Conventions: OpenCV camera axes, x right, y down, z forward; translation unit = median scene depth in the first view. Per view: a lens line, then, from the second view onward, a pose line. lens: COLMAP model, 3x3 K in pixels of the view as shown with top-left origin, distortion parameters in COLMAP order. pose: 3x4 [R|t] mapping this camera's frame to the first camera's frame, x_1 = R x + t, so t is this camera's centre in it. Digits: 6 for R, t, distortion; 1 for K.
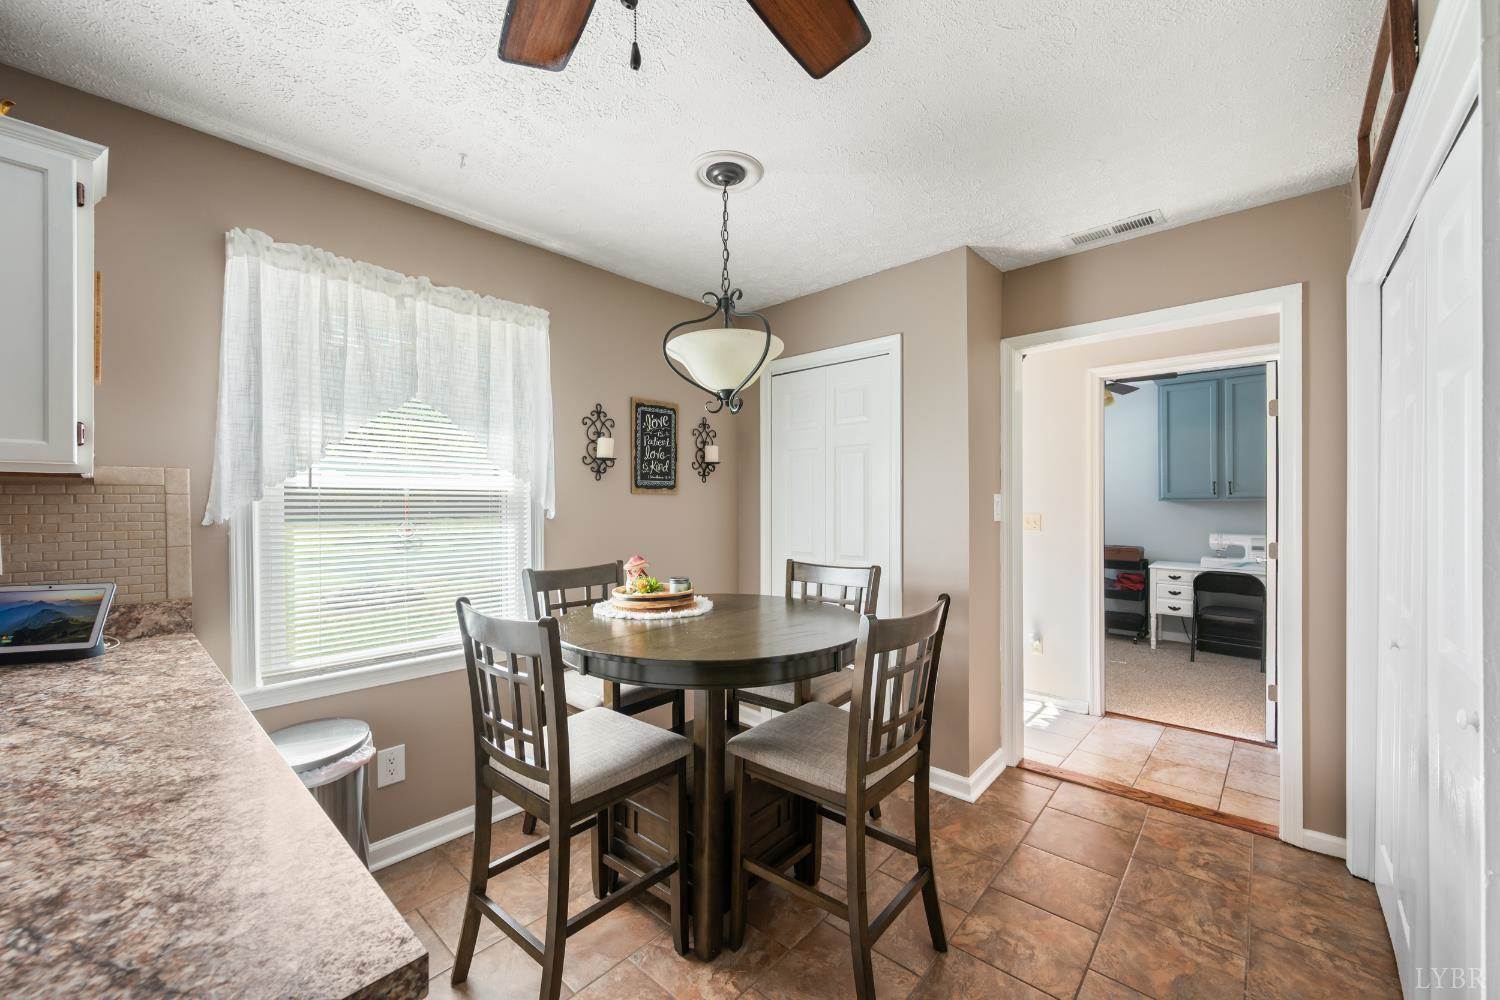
lens RADIAL K [[589.0, 0, 750.0], [0, 589.0, 500.0], [0, 0, 1]] dist [-0.004050, 0.001226]
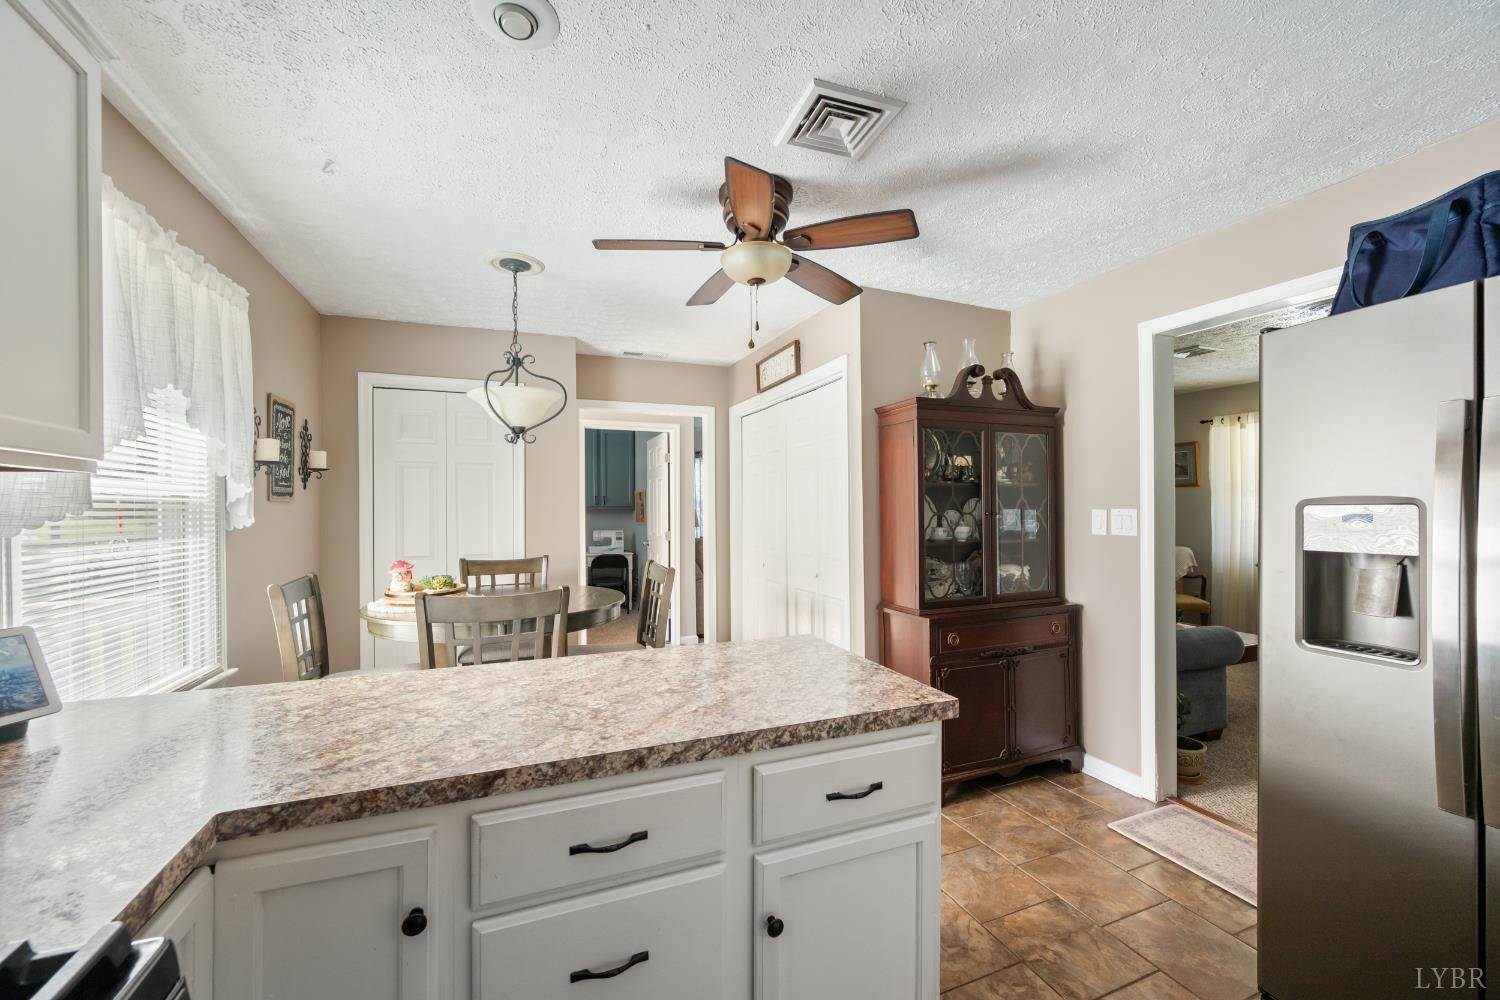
lens RADIAL K [[589.0, 0, 750.0], [0, 589.0, 500.0], [0, 0, 1]] dist [-0.004050, 0.001226]
pose [[0.440736, 0.012354, 0.897552, -1.247526], [-0.000289, 0.999907, -0.013621, -0.000704], [-0.897637, 0.005744, 0.440699, -0.086350]]
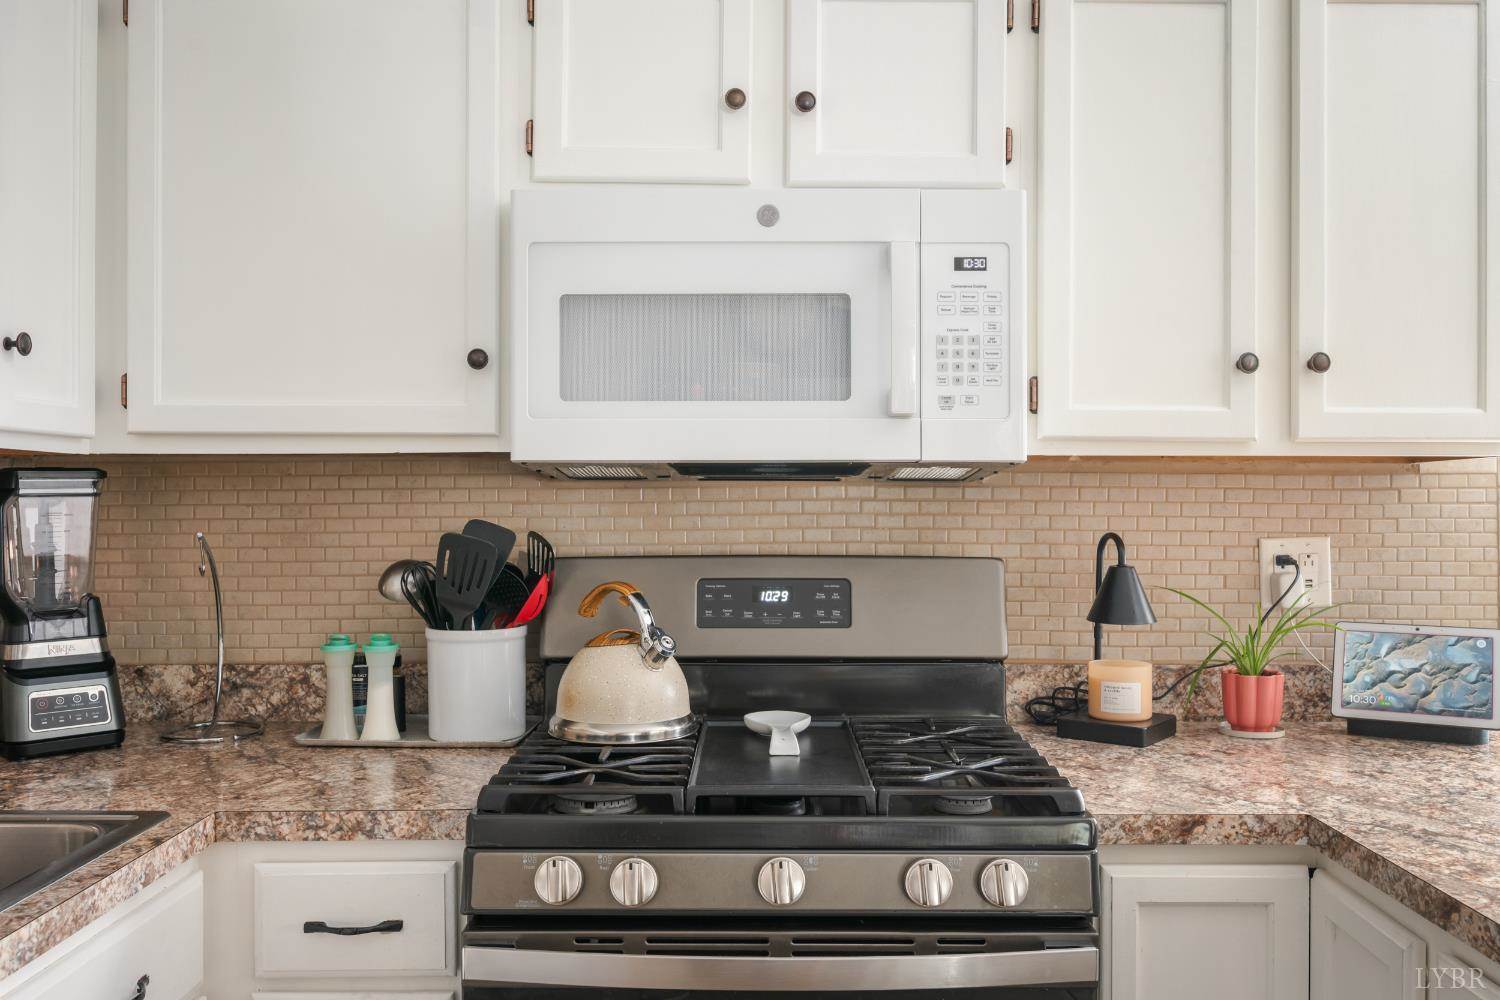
lens RADIAL K [[1317.0, 0, 750.0], [0, 1317.0, 500.0], [0, 0, 1]] dist [-0.007176, -0.004650]
pose [[0.666178, 0.003329, -0.745785, -0.507655], [-0.002174, 0.999994, 0.002521, 0.000767], [0.745789, -0.000058, 0.666182, -0.473462]]
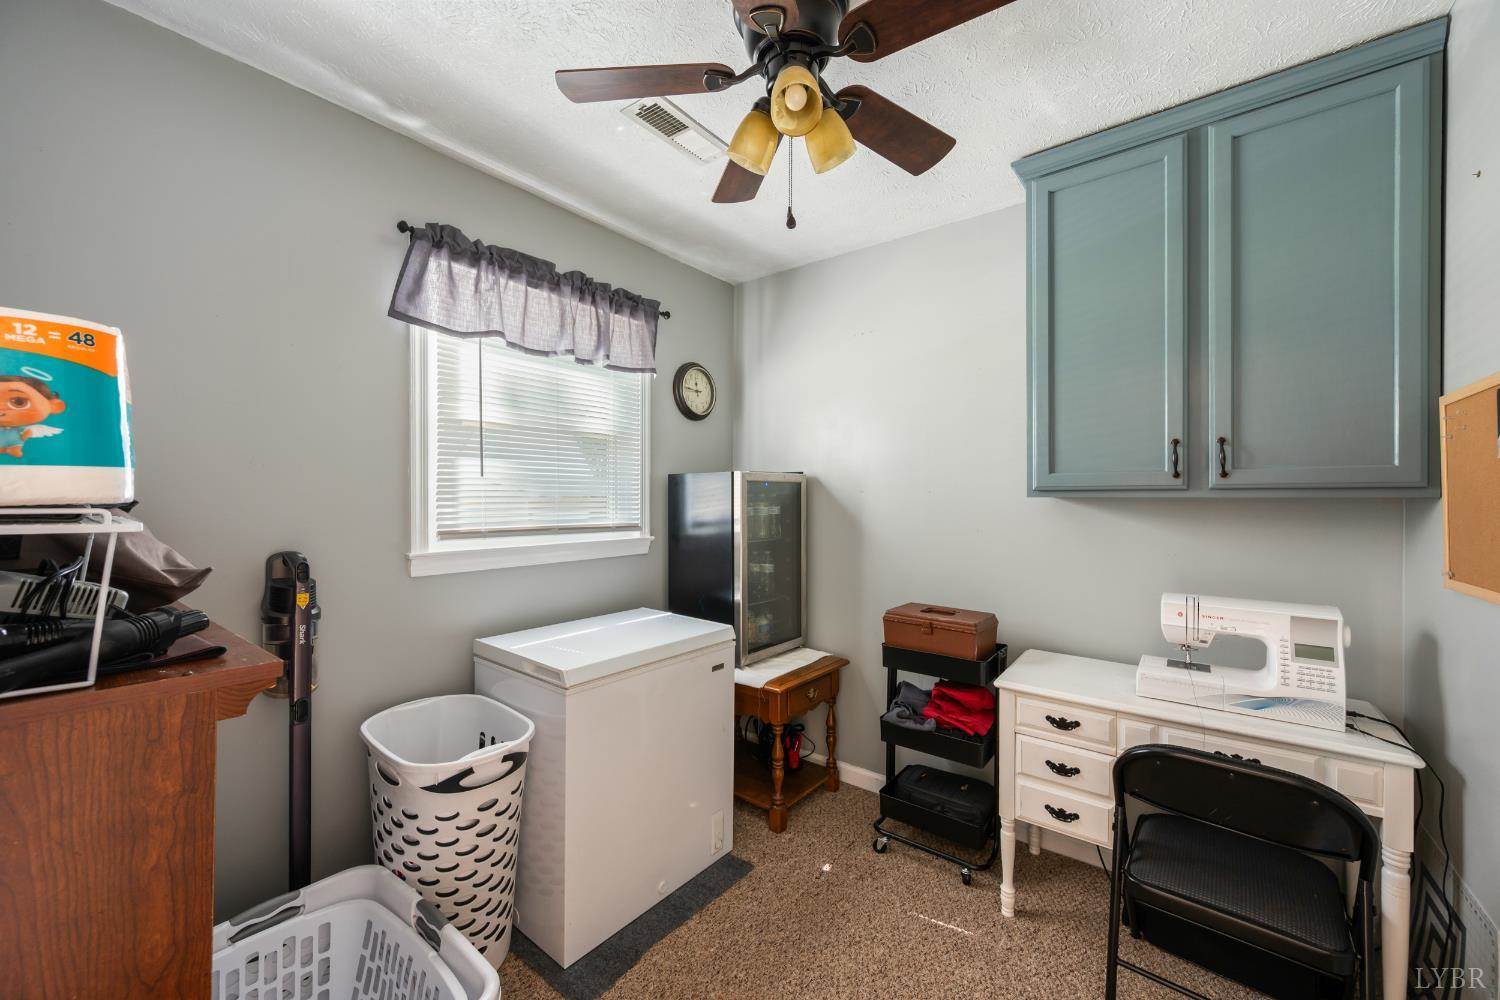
lens RADIAL K [[589.0, 0, 750.0], [0, 589.0, 500.0], [0, 0, 1]] dist [-0.004050, 0.001226]
pose [[0.997574, 0.003302, 0.069531, 1.624385], [-0.003553, 0.999988, 0.003485, 0.008479], [-0.069519, -0.003724, 0.997574, 2.114022]]
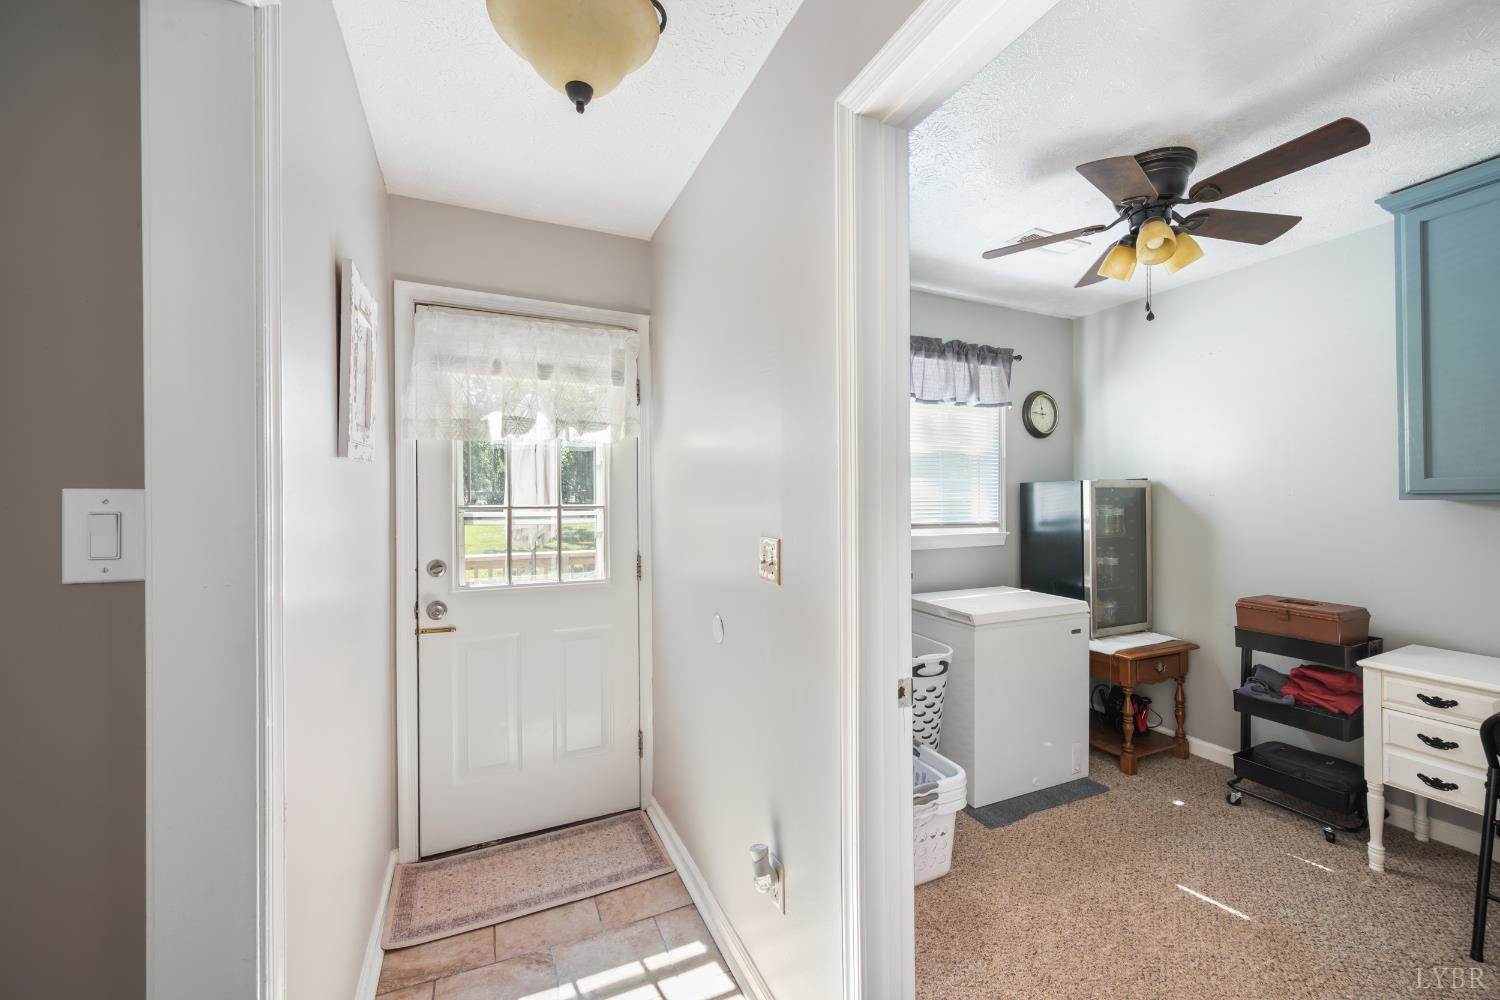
lens RADIAL K [[589.0, 0, 750.0], [0, 589.0, 500.0], [0, 0, 1]] dist [-0.004050, 0.001226]
pose [[0.917847, -0.003814, -0.396916, 1.459645], [0.003624, 0.999993, -0.001227, 0.001599], [0.396918, -0.000312, 0.917854, 1.490829]]
